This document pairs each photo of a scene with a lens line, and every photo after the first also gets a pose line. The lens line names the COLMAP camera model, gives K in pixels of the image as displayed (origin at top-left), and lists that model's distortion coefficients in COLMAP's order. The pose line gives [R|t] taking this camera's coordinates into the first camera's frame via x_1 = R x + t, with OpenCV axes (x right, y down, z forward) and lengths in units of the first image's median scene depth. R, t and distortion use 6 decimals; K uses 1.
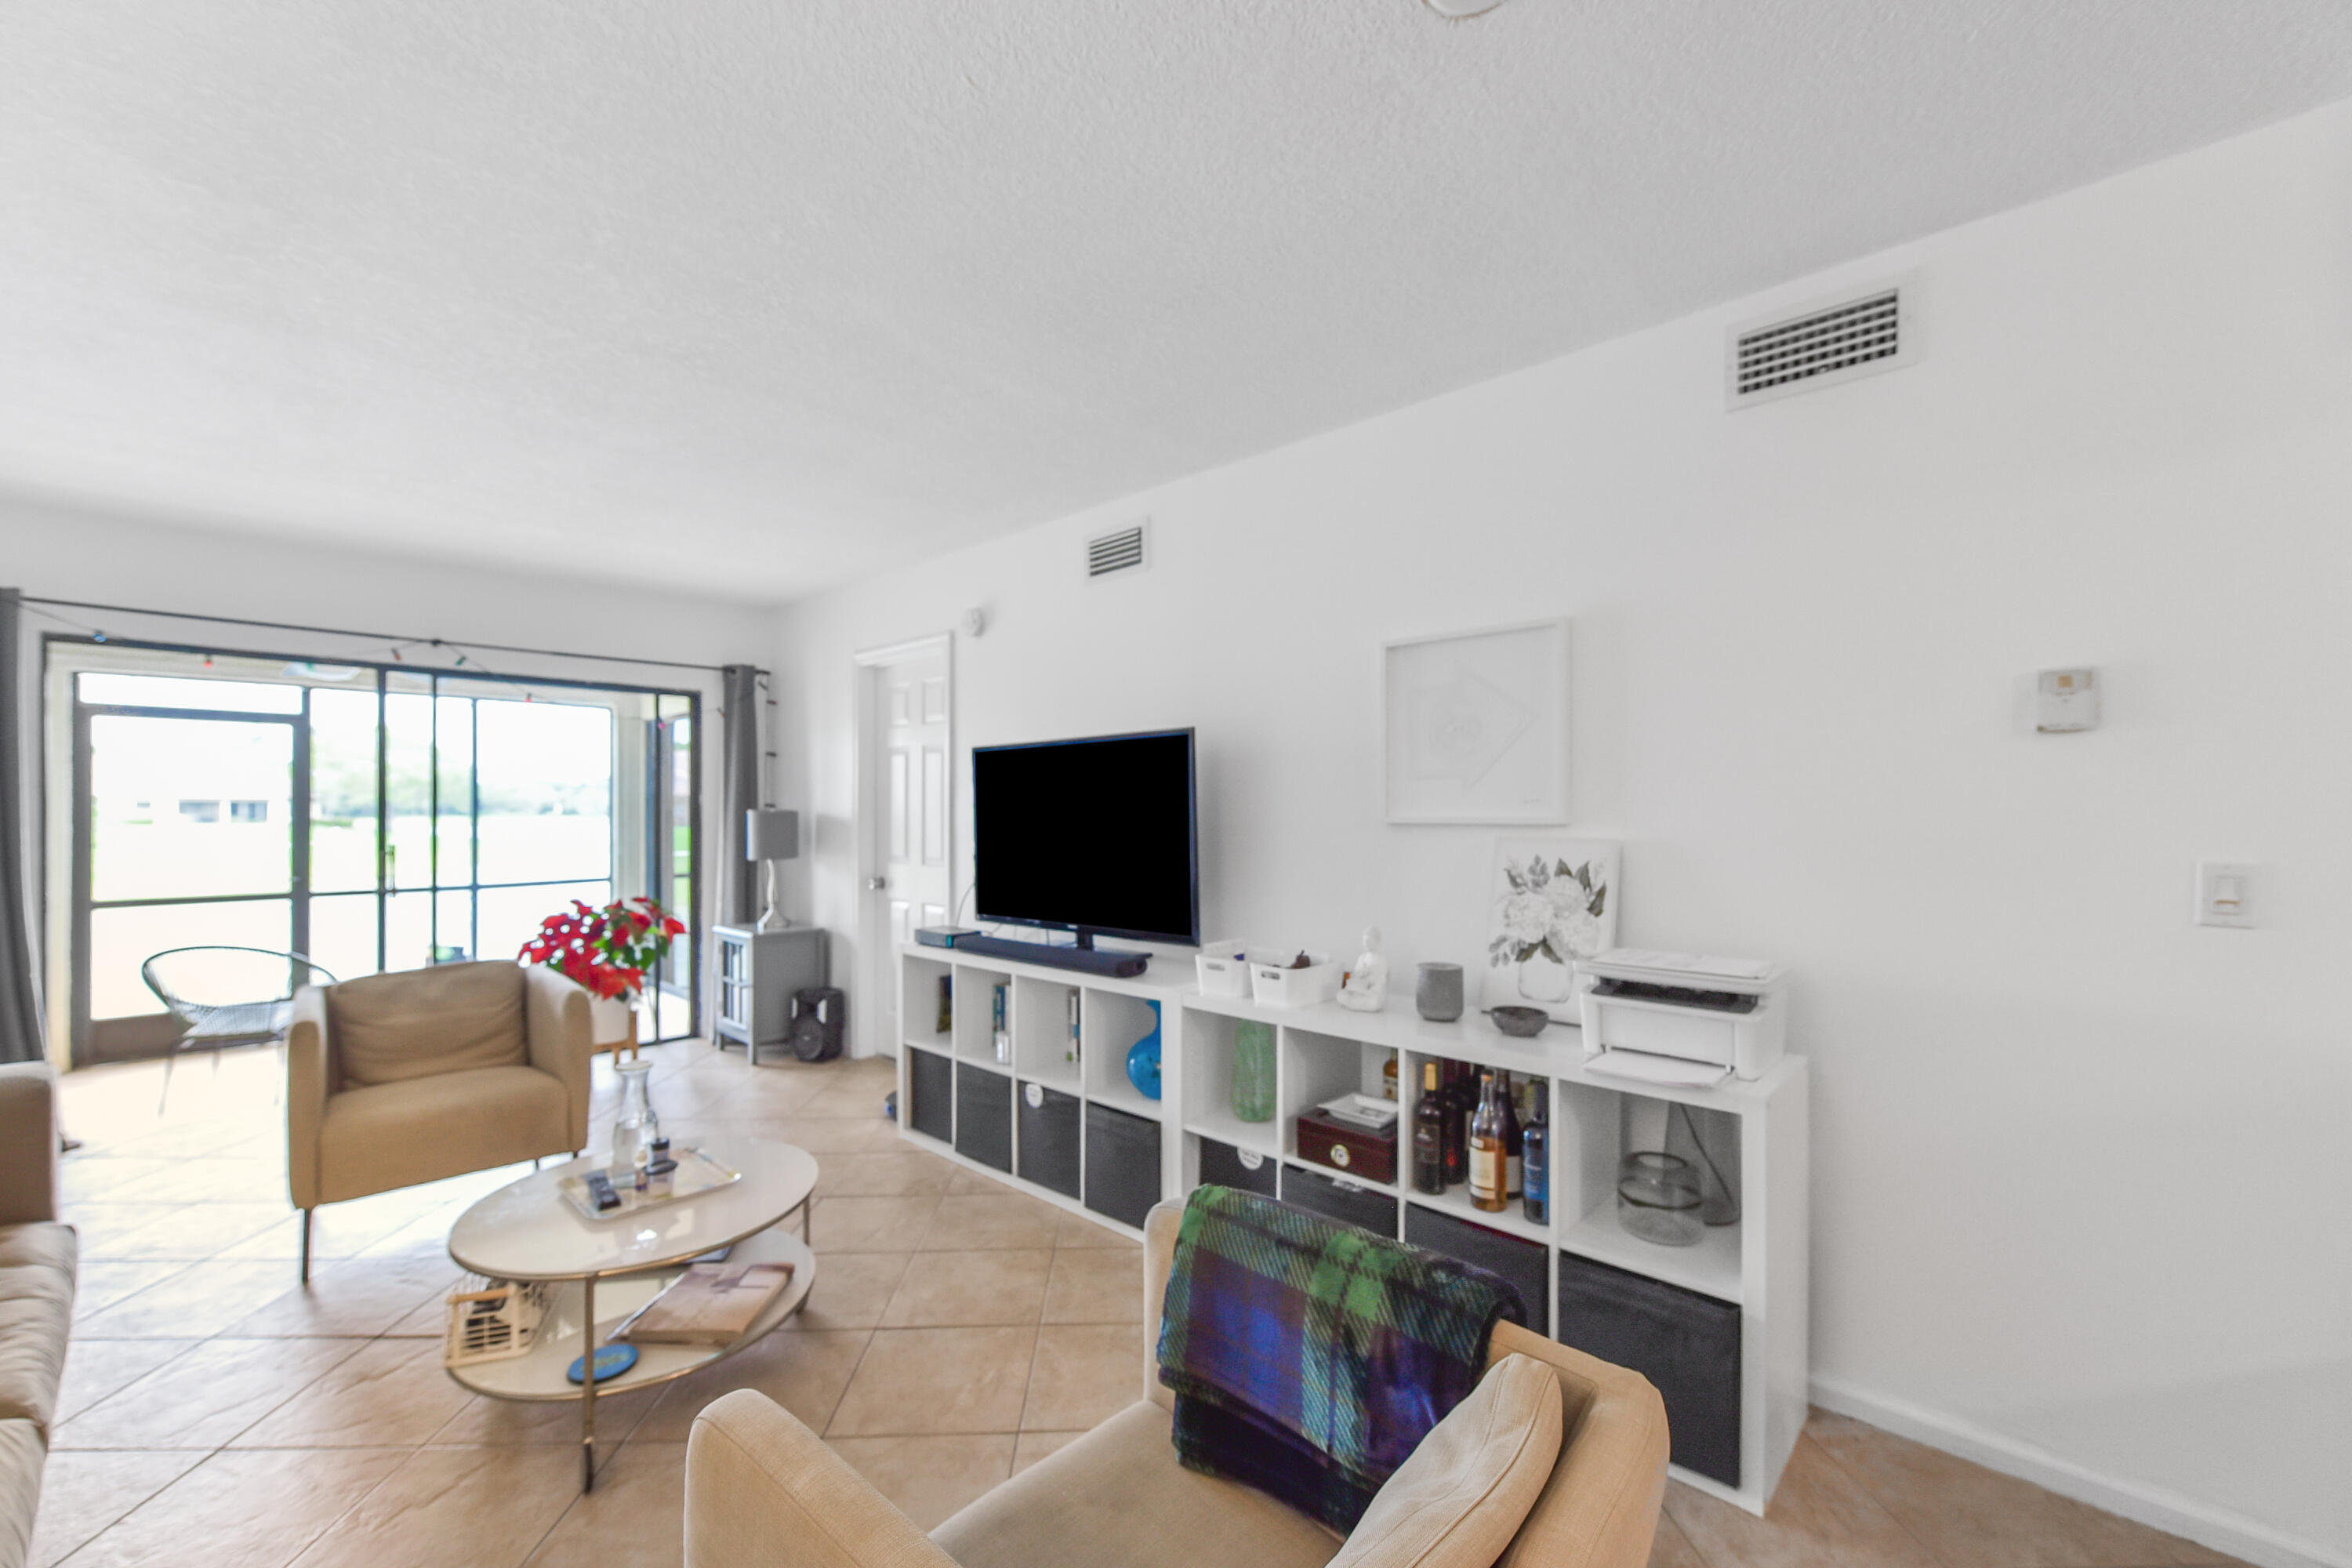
lens RADIAL K [[945.2, 0, 1167.0], [0, 945.2, 811.9], [0, 0, 1]] dist [0.007236, -0.000161]
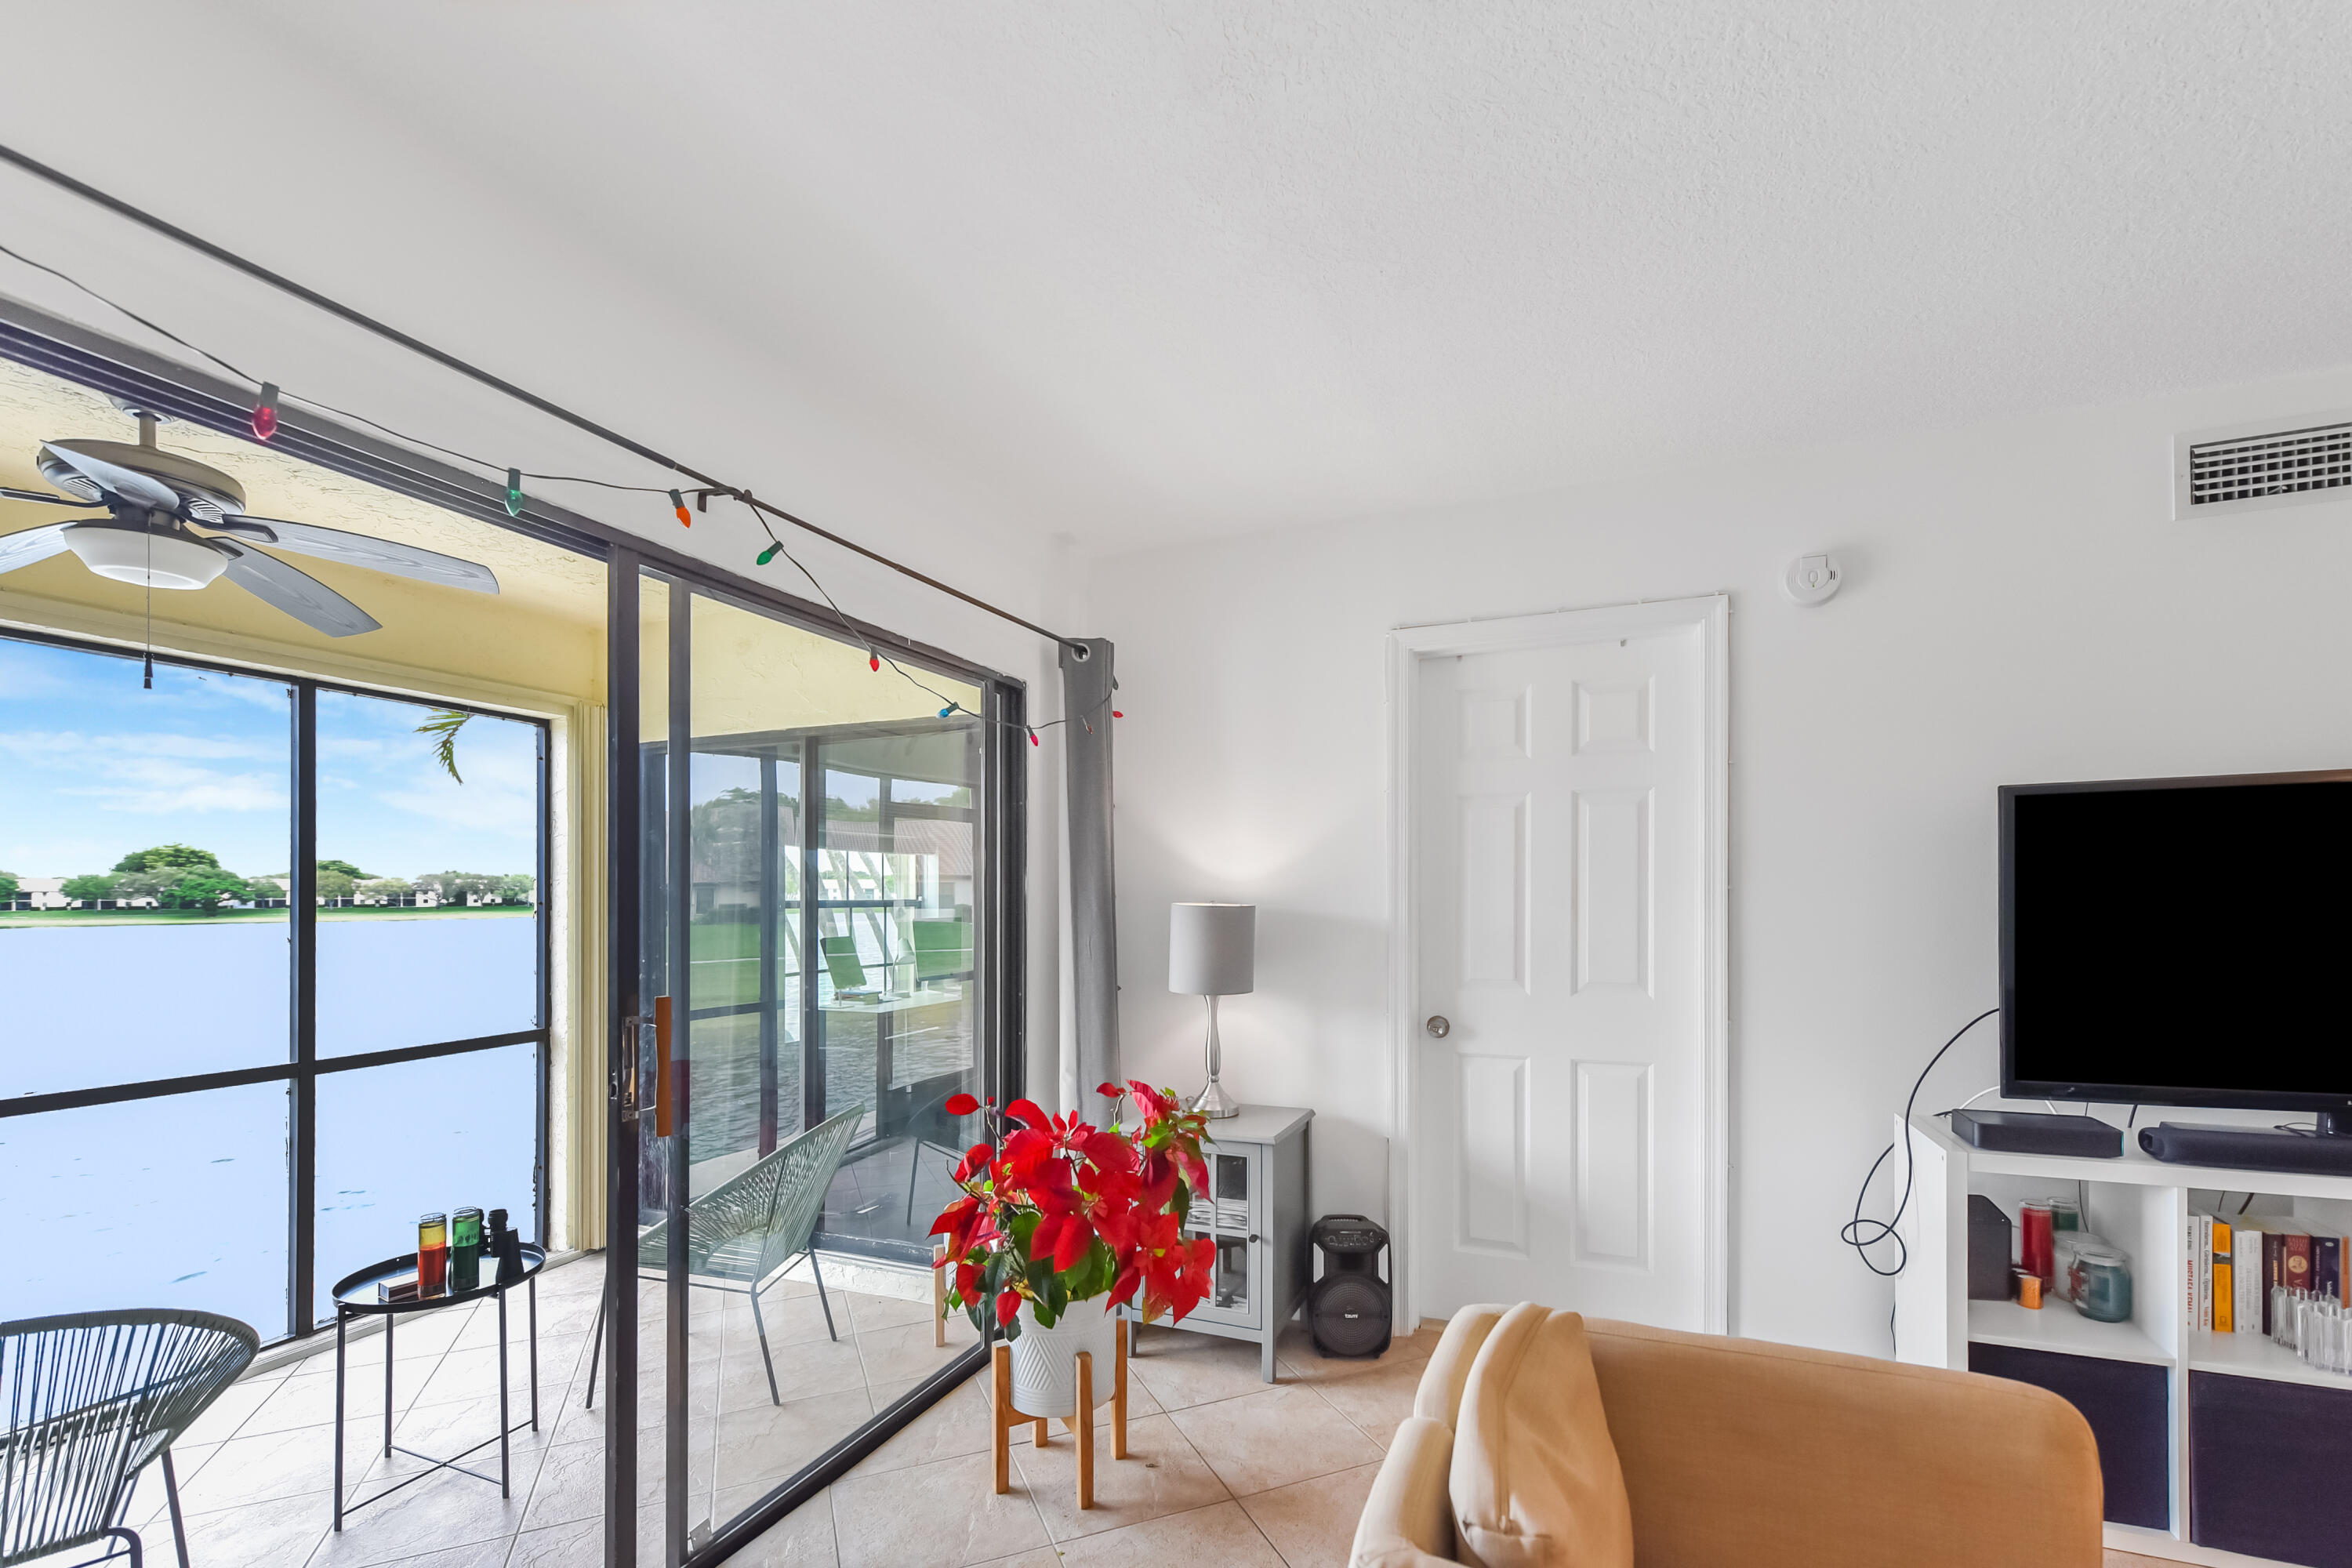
lens RADIAL K [[1017.5, 0, 1182.0], [0, 1017.5, 892.9], [0, 0, 1]] dist [0.001755, -0.000764]
pose [[0.933067, -0.004589, 0.359673, -0.883260], [0.007958, 0.999937, -0.007885, -0.004772], [-0.359614, 0.010219, 0.933045, 0.619008]]
